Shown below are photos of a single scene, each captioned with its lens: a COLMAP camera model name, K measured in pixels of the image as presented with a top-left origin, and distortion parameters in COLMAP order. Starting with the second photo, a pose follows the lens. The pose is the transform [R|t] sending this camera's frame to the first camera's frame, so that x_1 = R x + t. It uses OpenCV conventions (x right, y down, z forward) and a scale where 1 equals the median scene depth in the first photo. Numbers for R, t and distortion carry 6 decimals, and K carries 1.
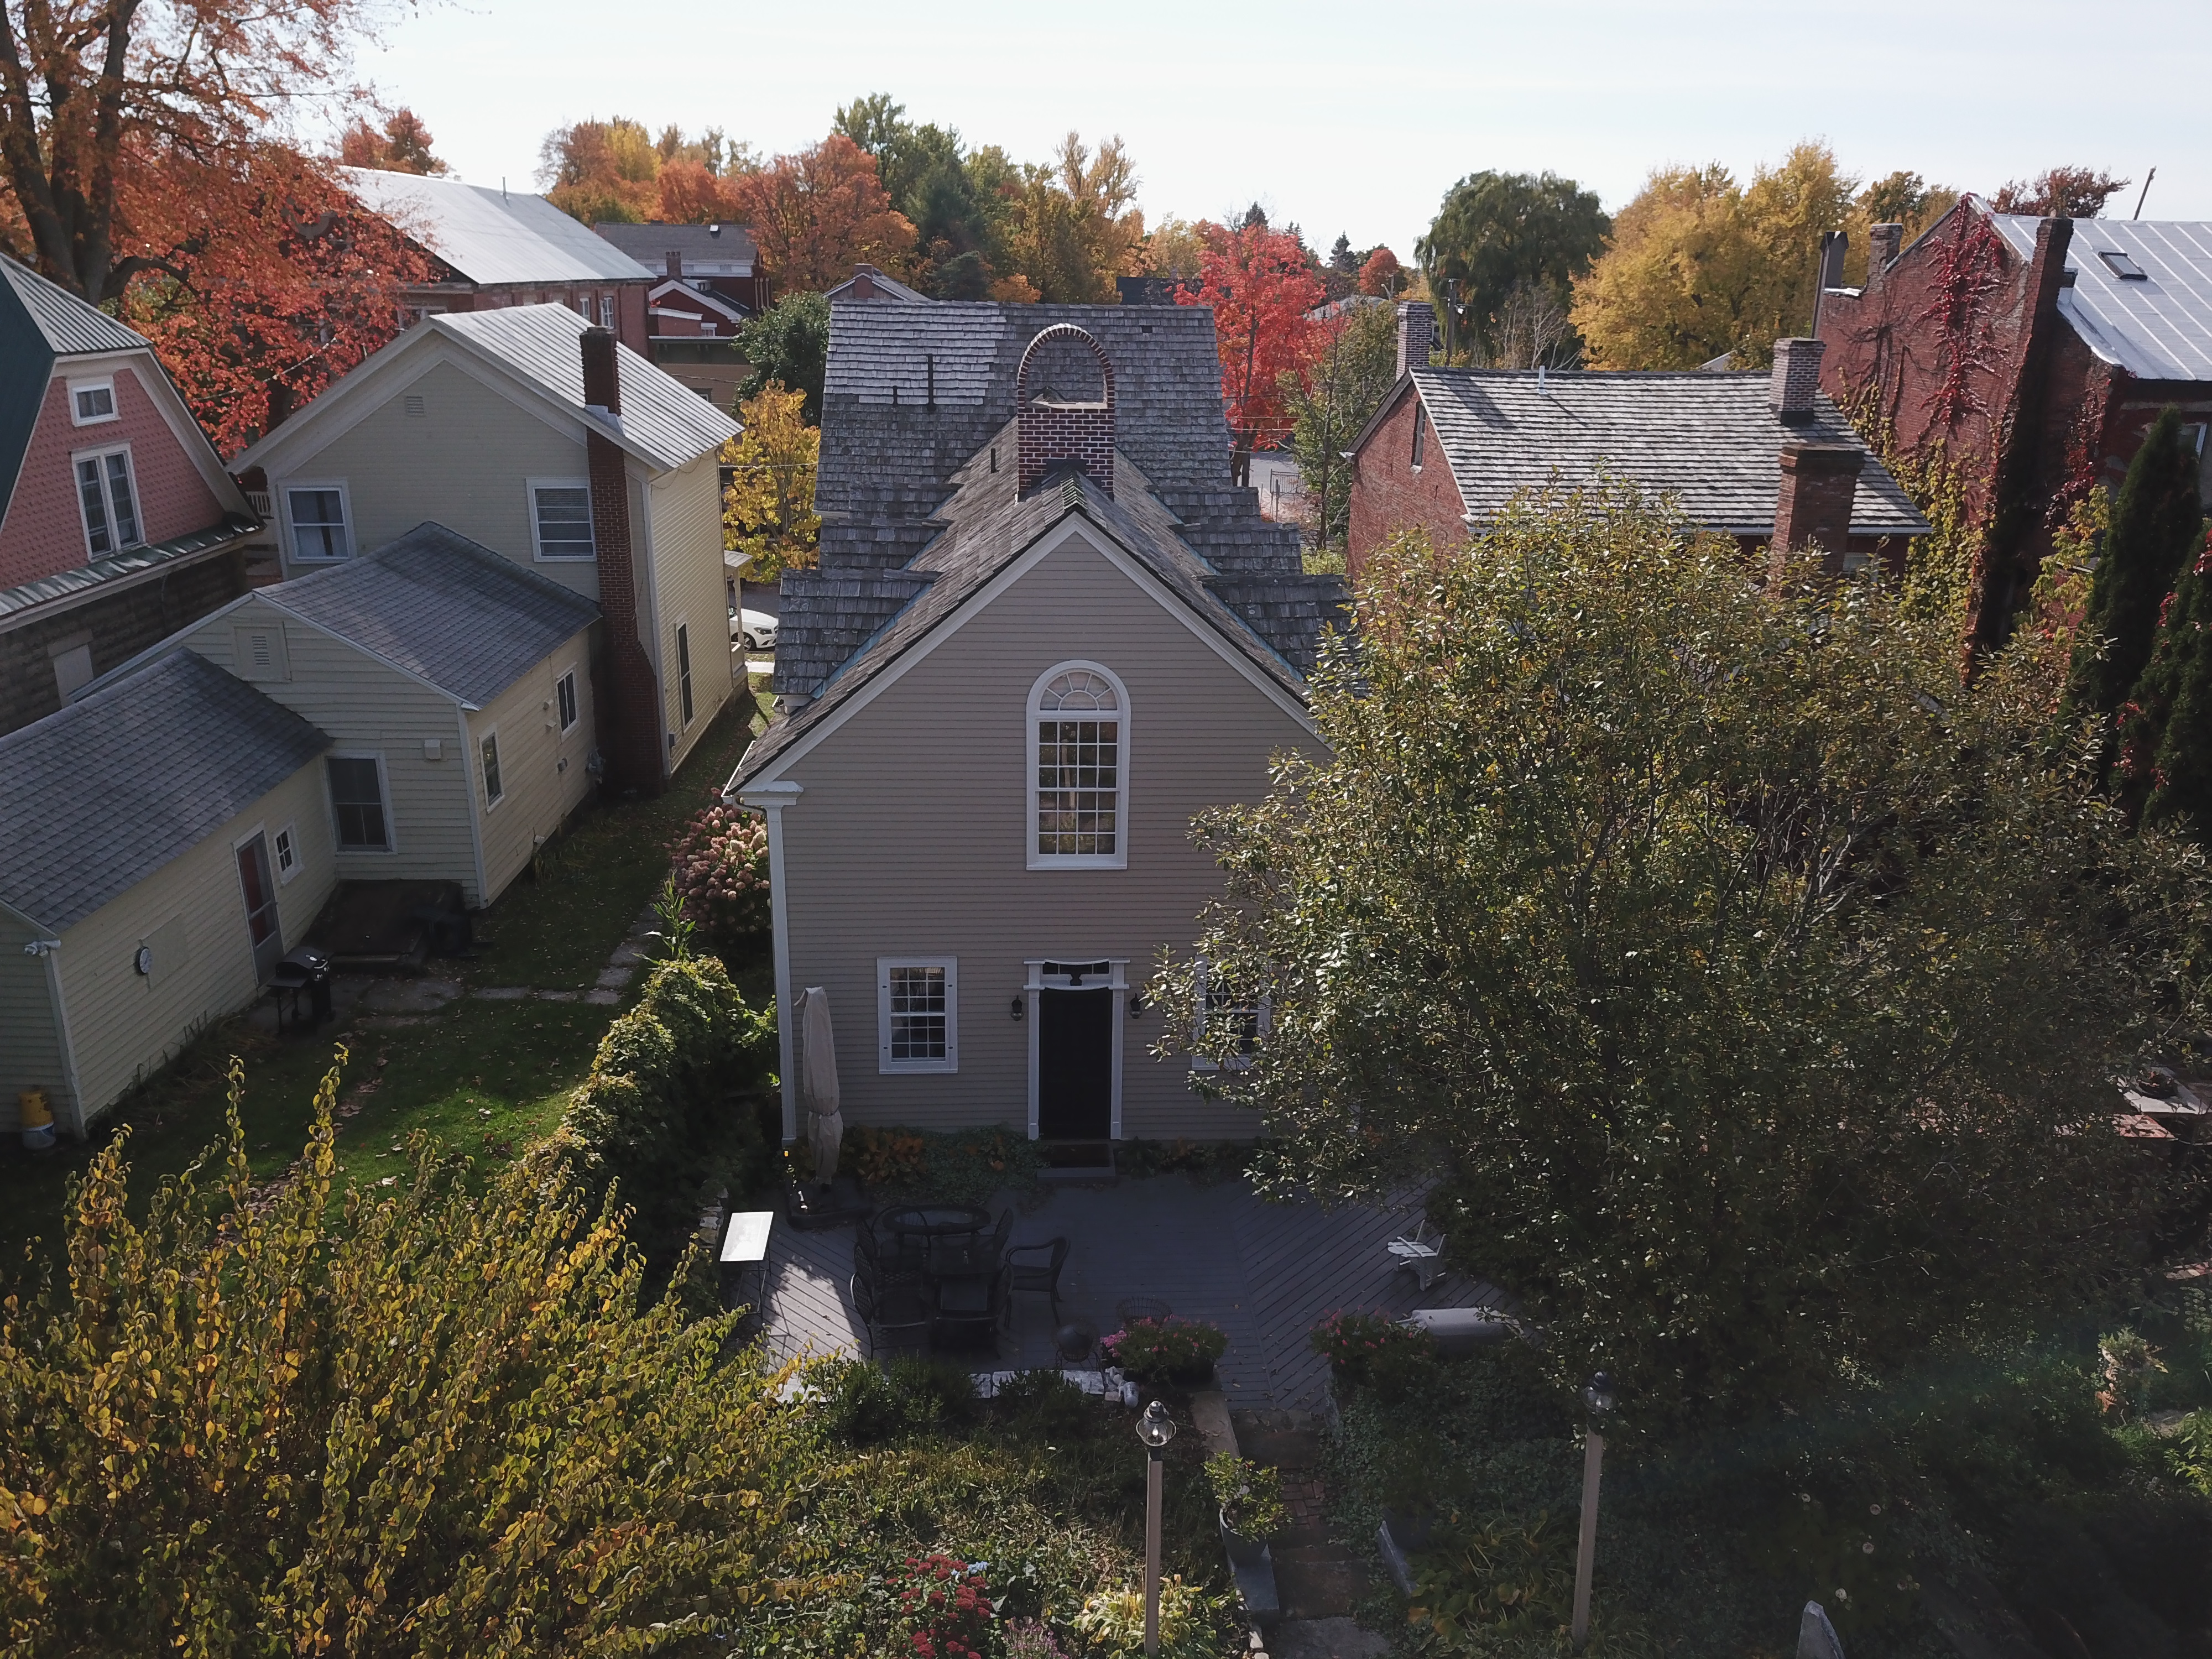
lens RADIAL K [[1661.3, 0, 1117.1], [0, 1661.3, 810.5], [0, 0, 1]] dist [0.004811, -0.005184]
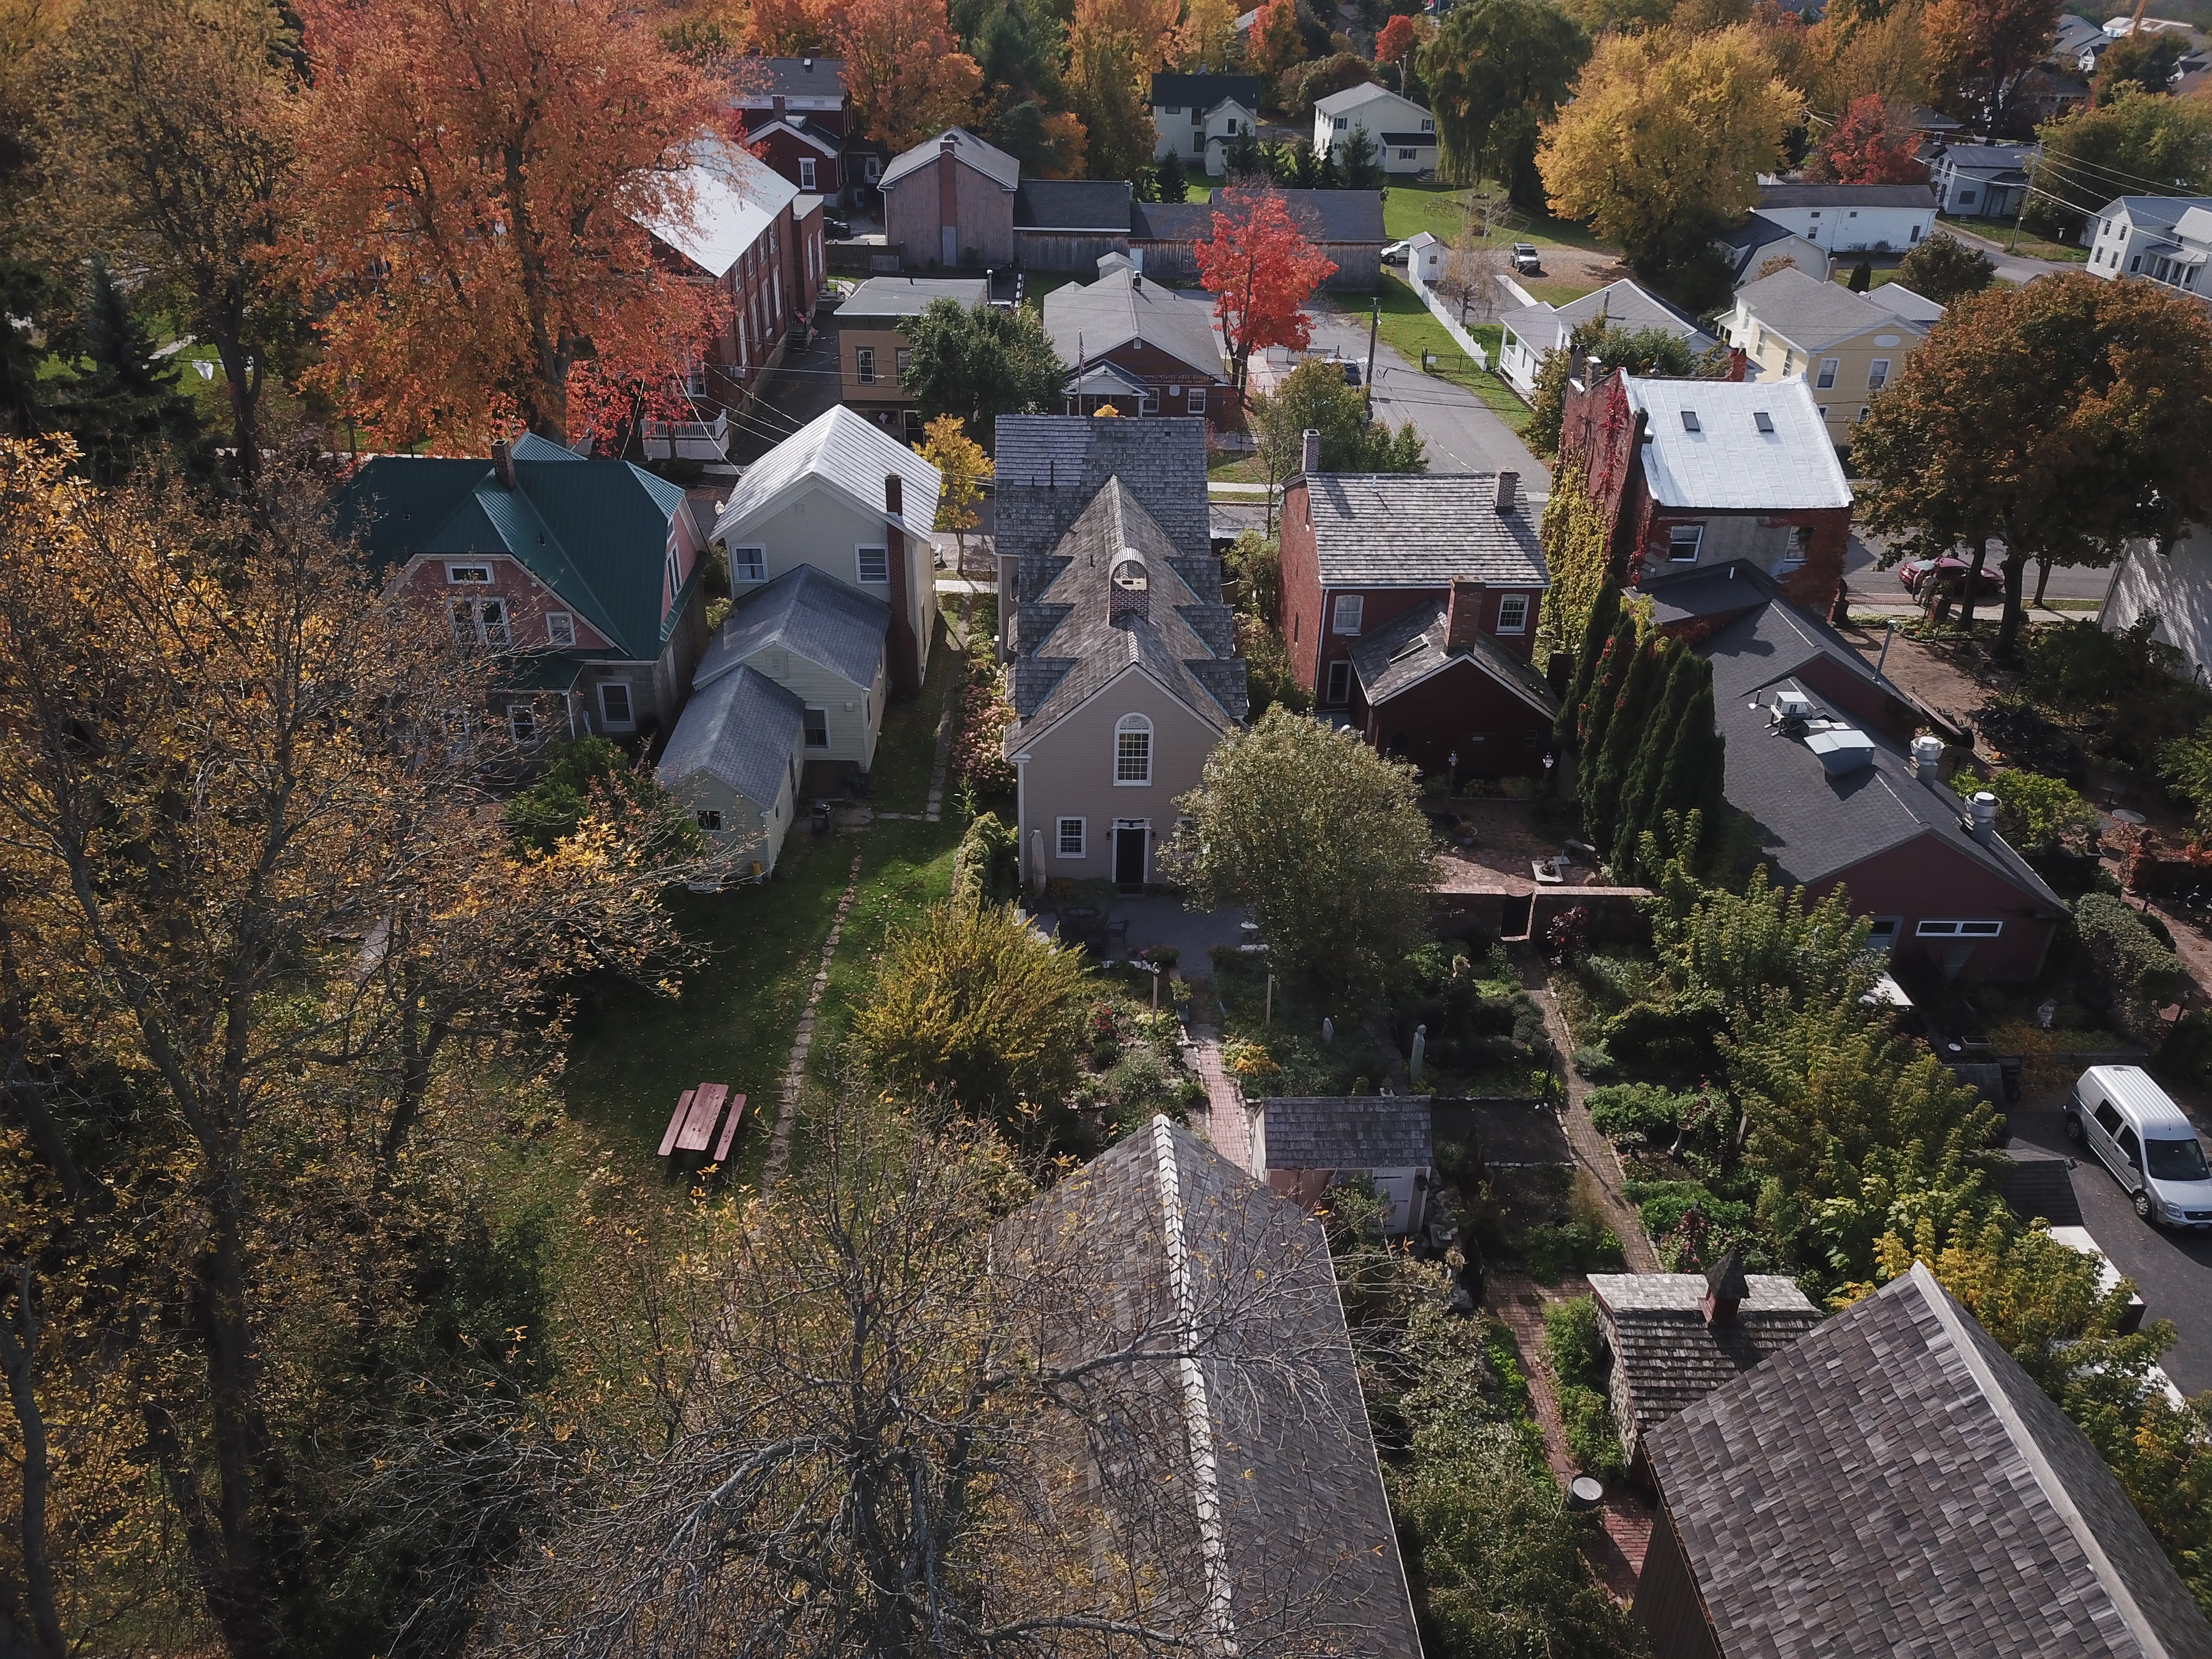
lens RADIAL K [[1661.3, 0, 1099.0], [0, 1661.3, 832.7], [0, 0, 1]] dist [0.004811, -0.005184]
pose [[0.999591, 0.015553, -0.024008, -0.012379], [-0.010201, 0.977900, 0.208824, -0.430667], [0.026725, -0.208494, 0.977659, -1.562906]]
